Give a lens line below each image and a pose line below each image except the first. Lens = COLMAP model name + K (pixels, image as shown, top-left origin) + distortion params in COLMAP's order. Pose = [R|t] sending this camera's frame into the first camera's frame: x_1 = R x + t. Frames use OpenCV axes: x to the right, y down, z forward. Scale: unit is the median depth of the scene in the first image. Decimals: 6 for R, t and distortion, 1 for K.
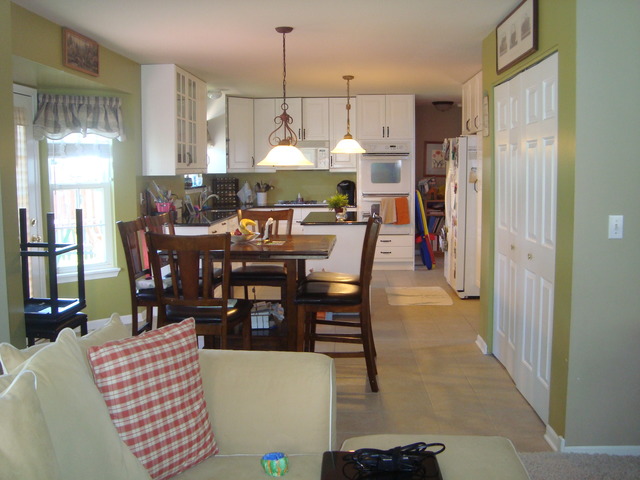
lens RADIAL K [[636.2, 0, 320.0], [0, 636.2, 240.0], [0, 0, 1]] dist [-0.186951, 0.214219]
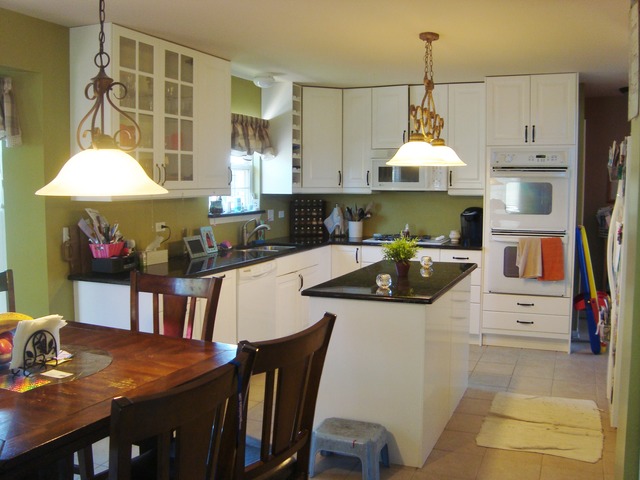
lens RADIAL K [[636.2, 0, 320.0], [0, 636.2, 240.0], [0, 0, 1]] dist [-0.186951, 0.214219]
pose [[0.939708, 0.039907, -0.339643, 0.121837], [-0.046861, 0.998826, -0.012295, -0.046592], [0.338753, 0.027470, 0.940474, 0.341143]]
